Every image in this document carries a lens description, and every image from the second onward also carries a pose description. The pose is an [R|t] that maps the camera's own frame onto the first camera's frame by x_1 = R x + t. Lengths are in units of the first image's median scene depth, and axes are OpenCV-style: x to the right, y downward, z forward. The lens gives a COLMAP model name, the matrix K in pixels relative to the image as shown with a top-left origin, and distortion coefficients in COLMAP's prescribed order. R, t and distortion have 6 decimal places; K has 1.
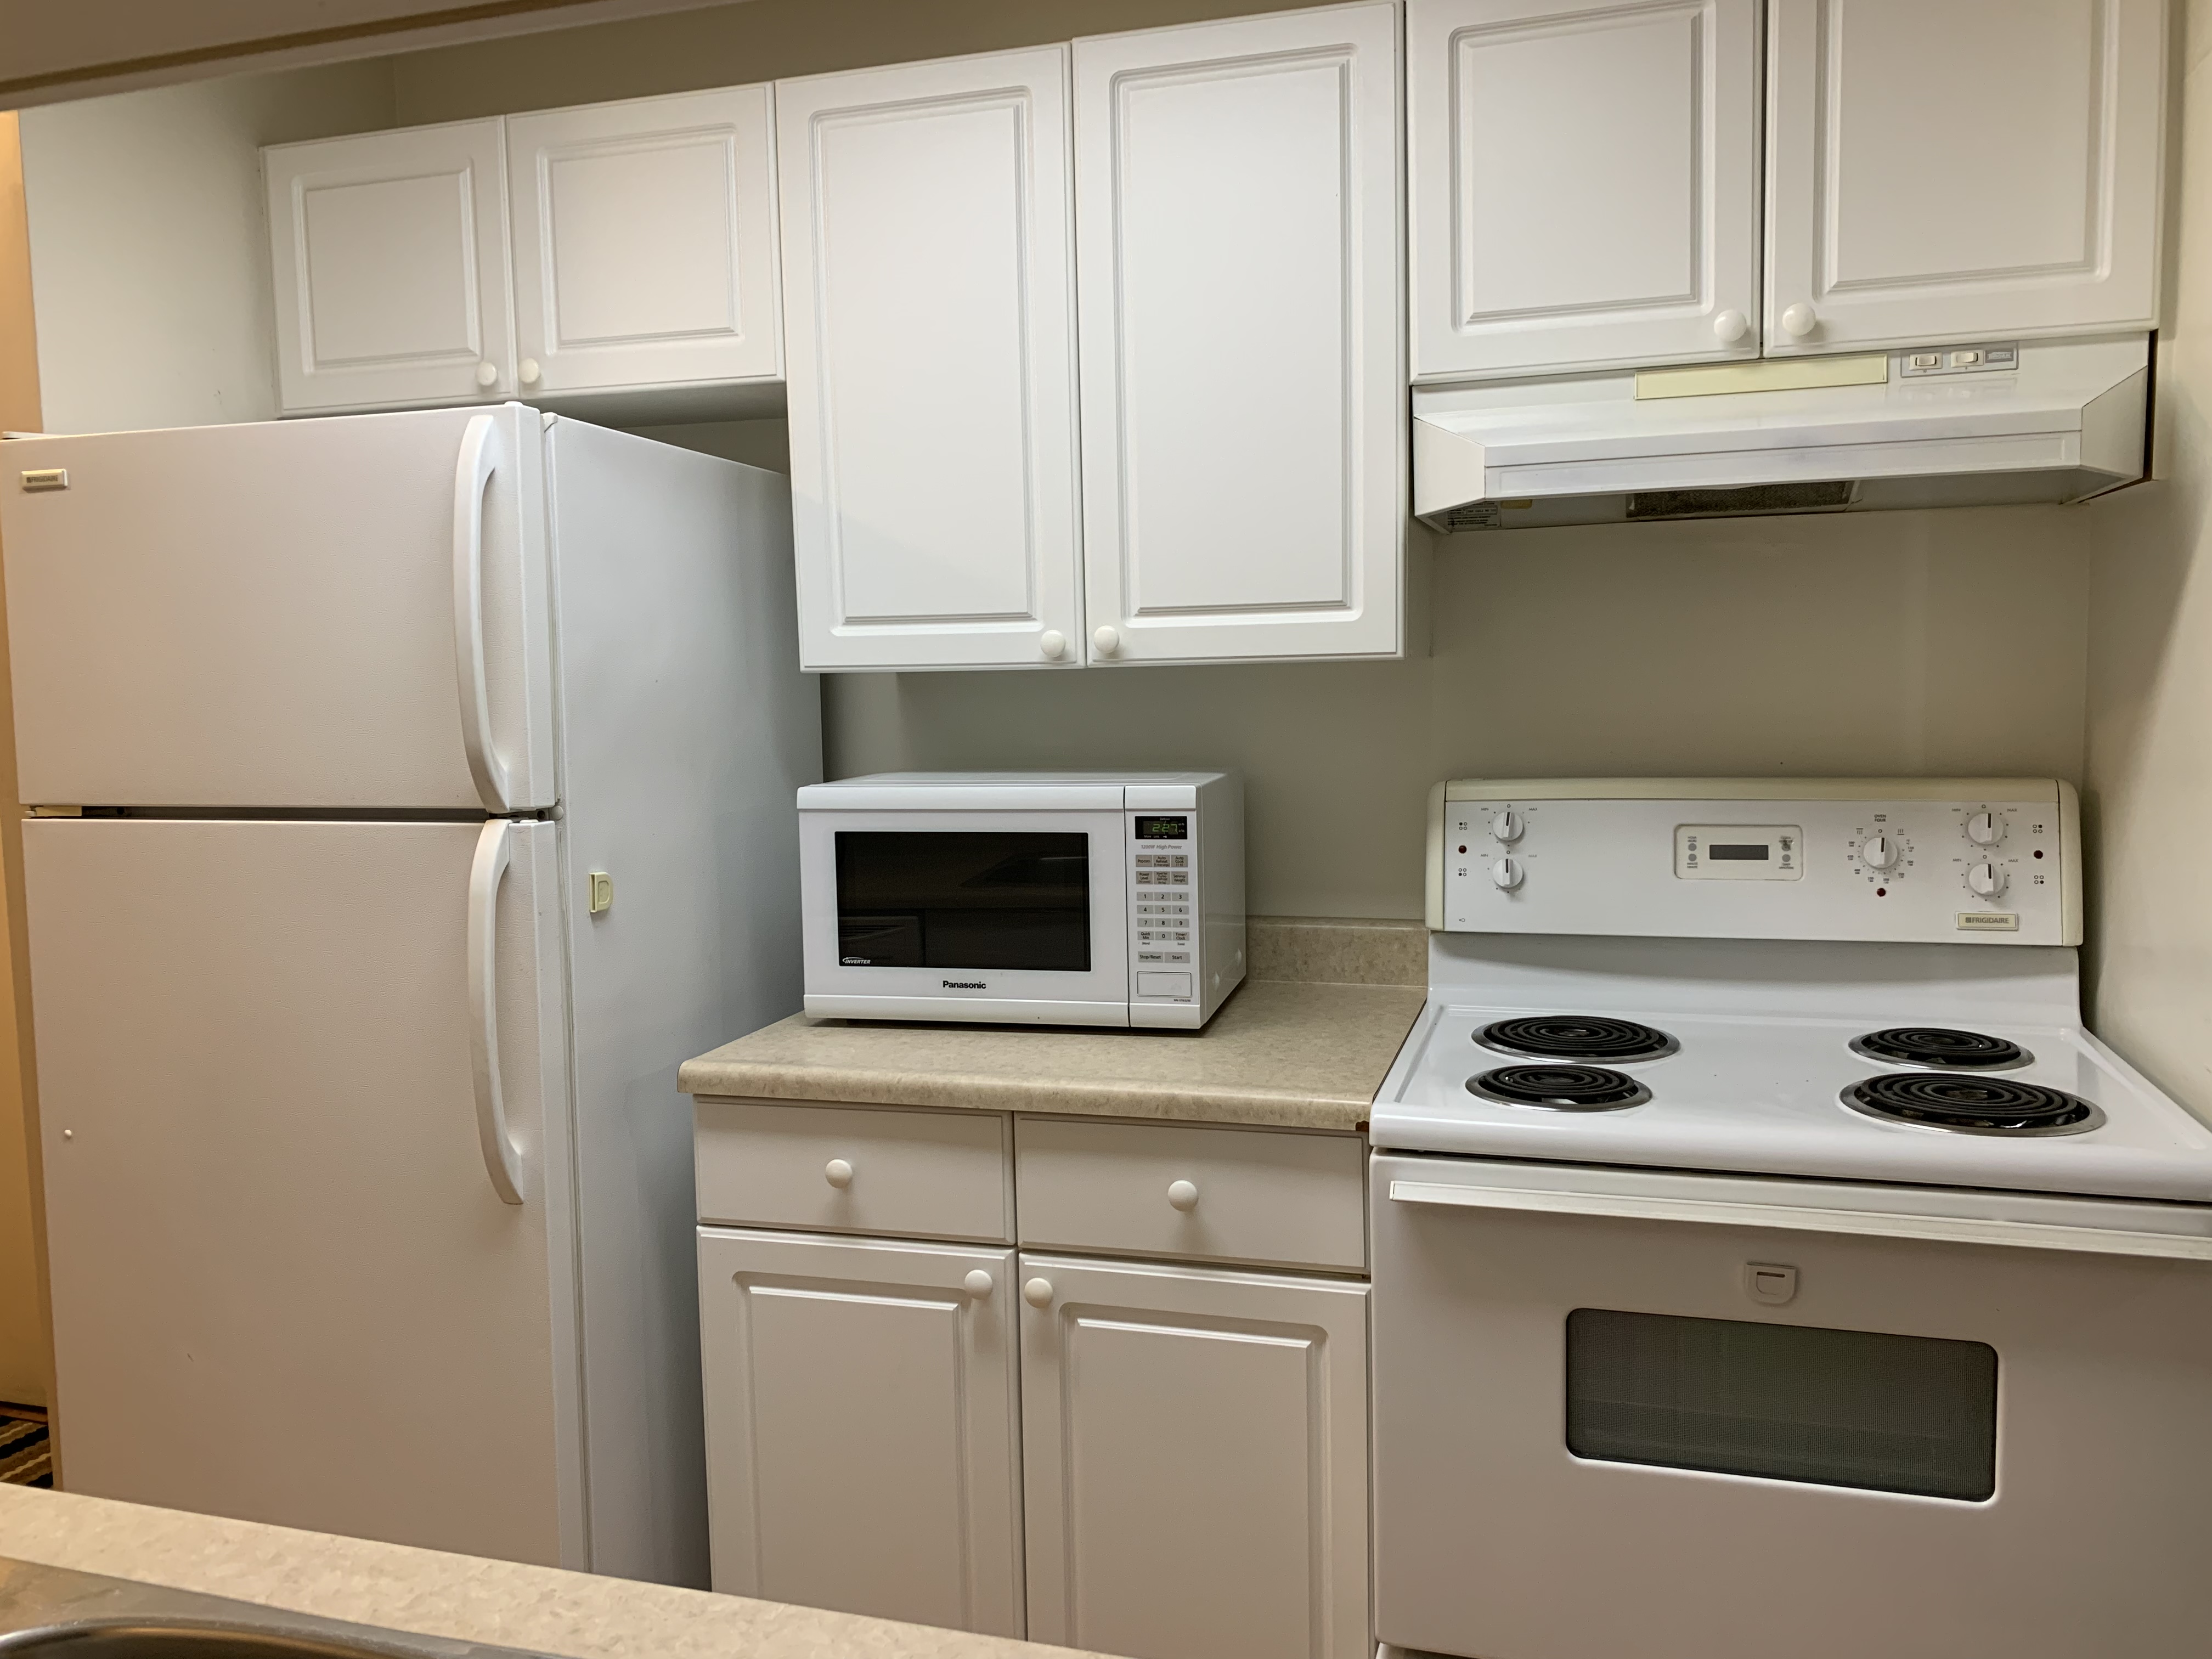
lens RADIAL K [[1652.2, 0, 1106.0], [0, 1652.2, 829.5], [0, 0, 1]] dist [0.045437, -0.099001]
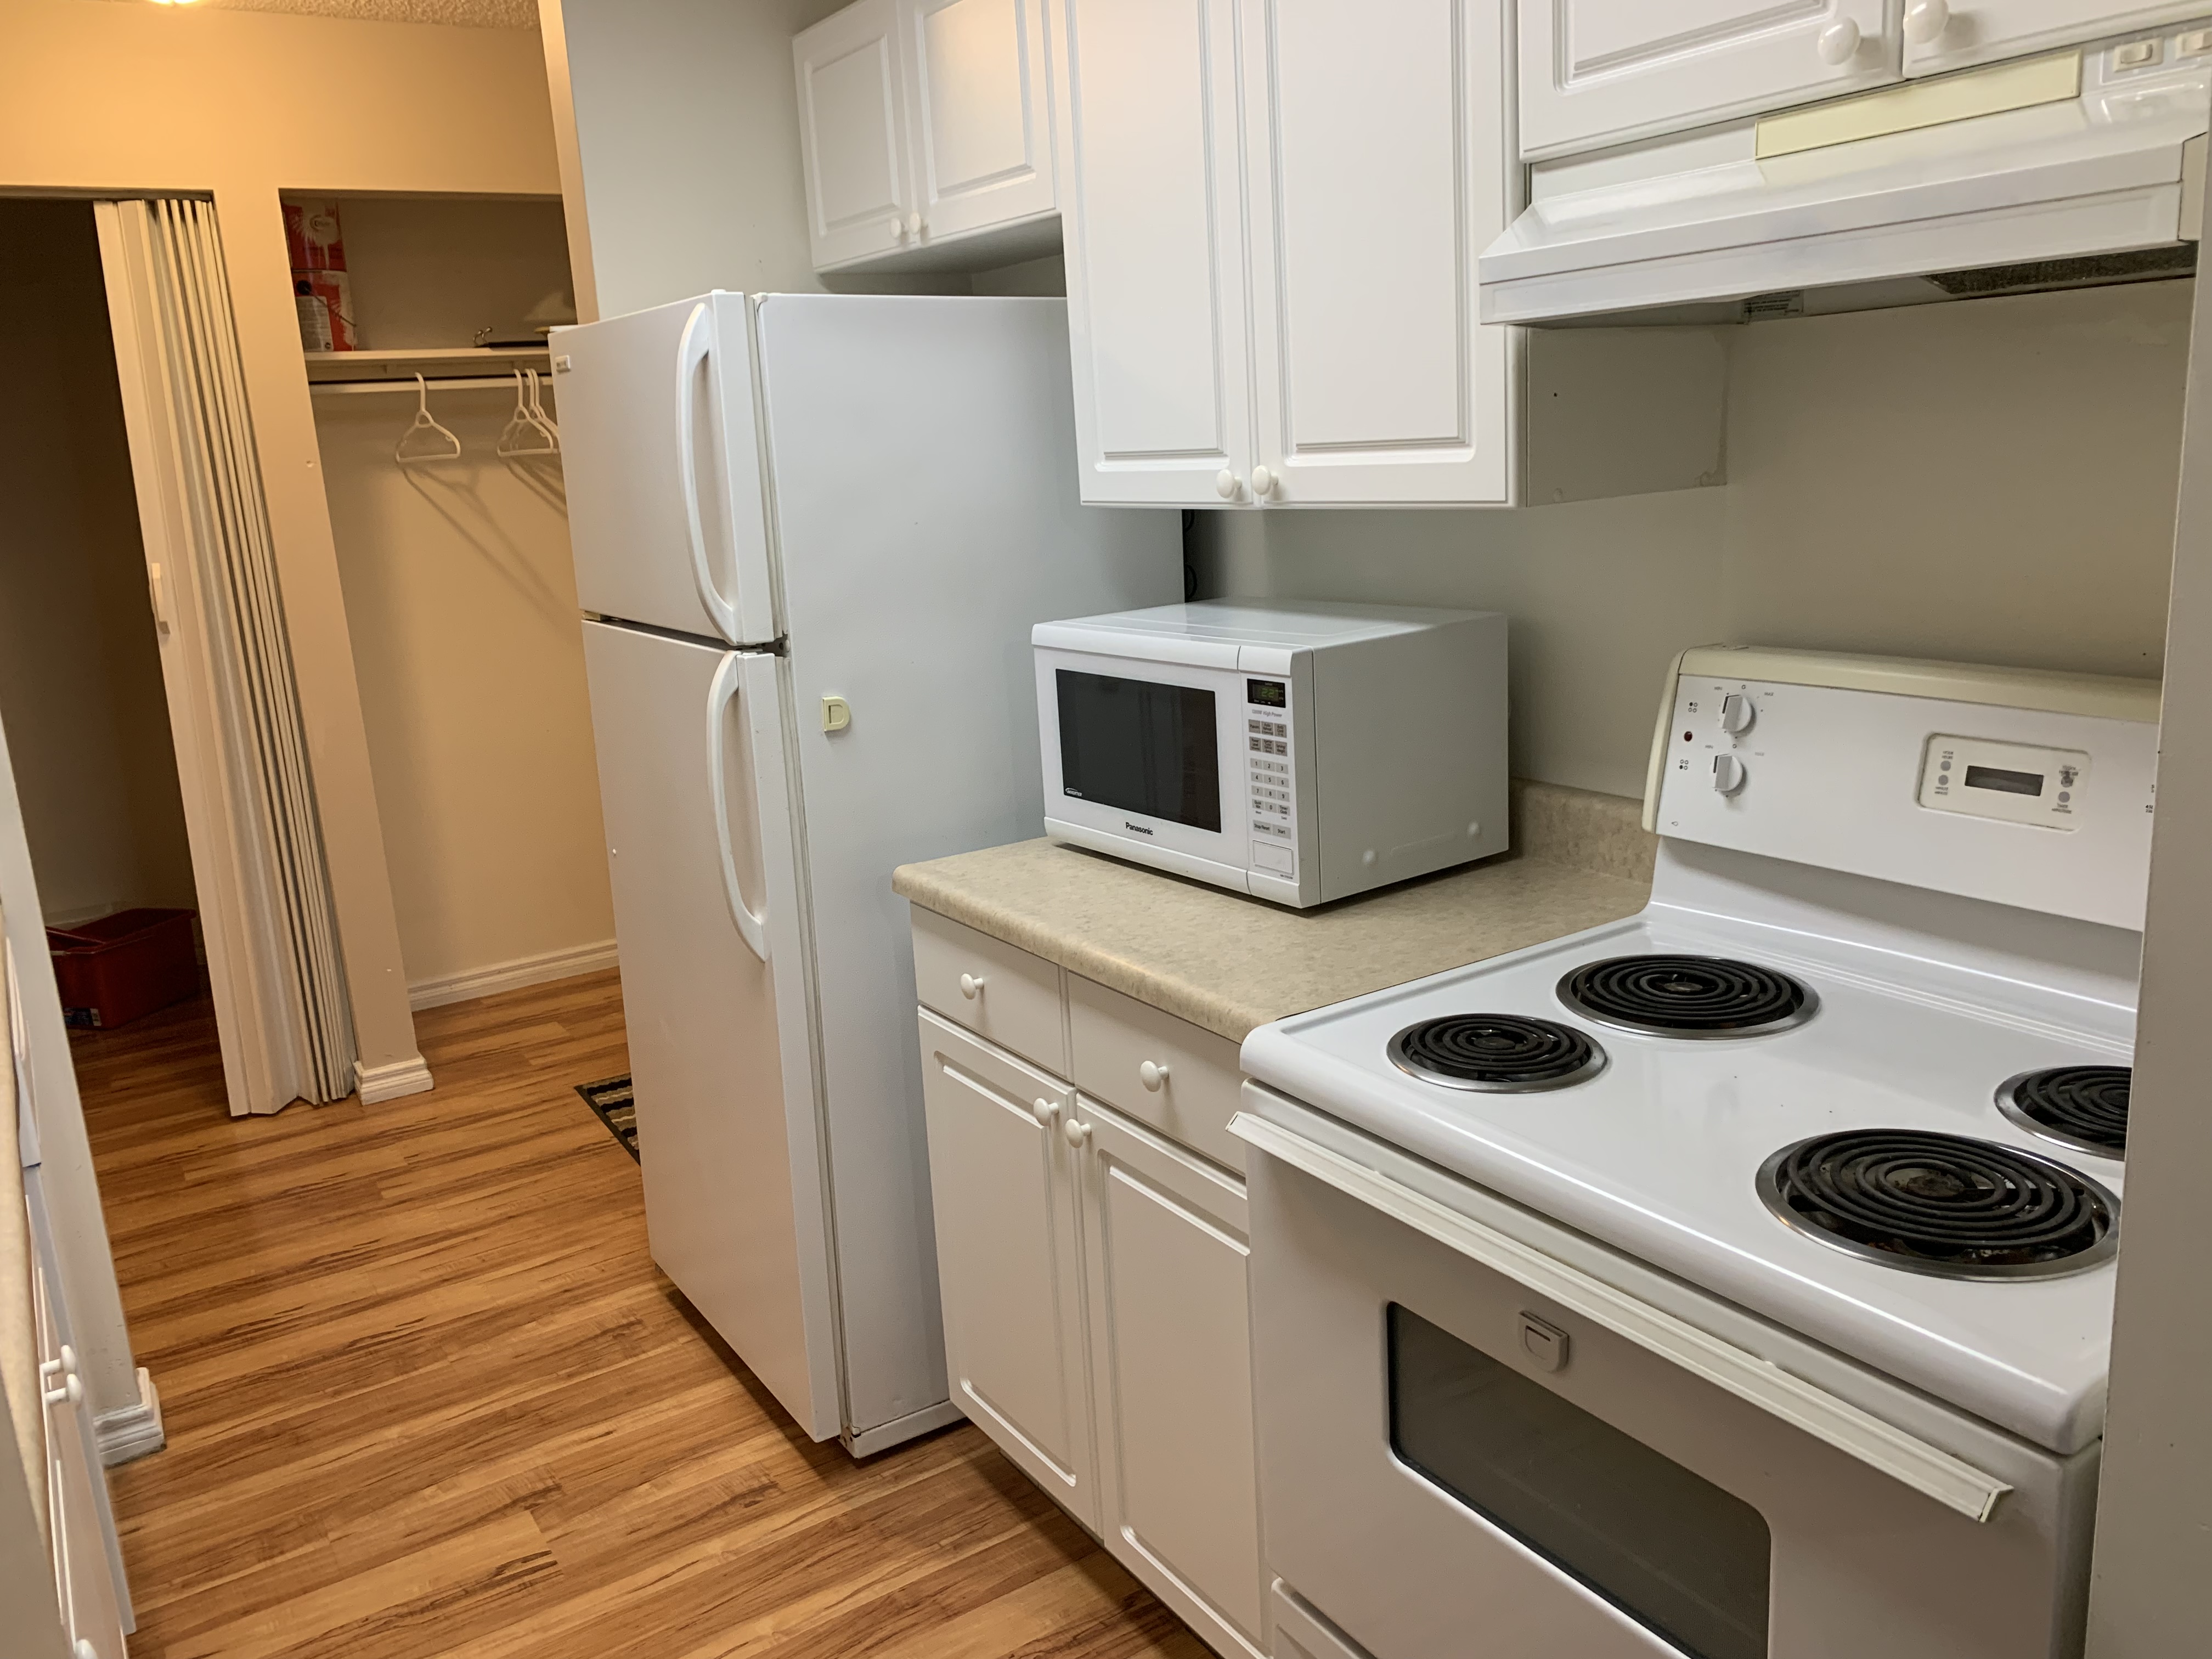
lens RADIAL K [[1681.8, 0, 1106.0], [0, 1681.8, 829.5], [0, 0, 1]] dist [0.004983, -0.017295]
pose [[0.770135, 0.124771, -0.625560, 0.559893], [-0.019689, 0.984866, 0.172196, -0.085522], [0.637577, -0.120297, 0.760936, 0.210793]]
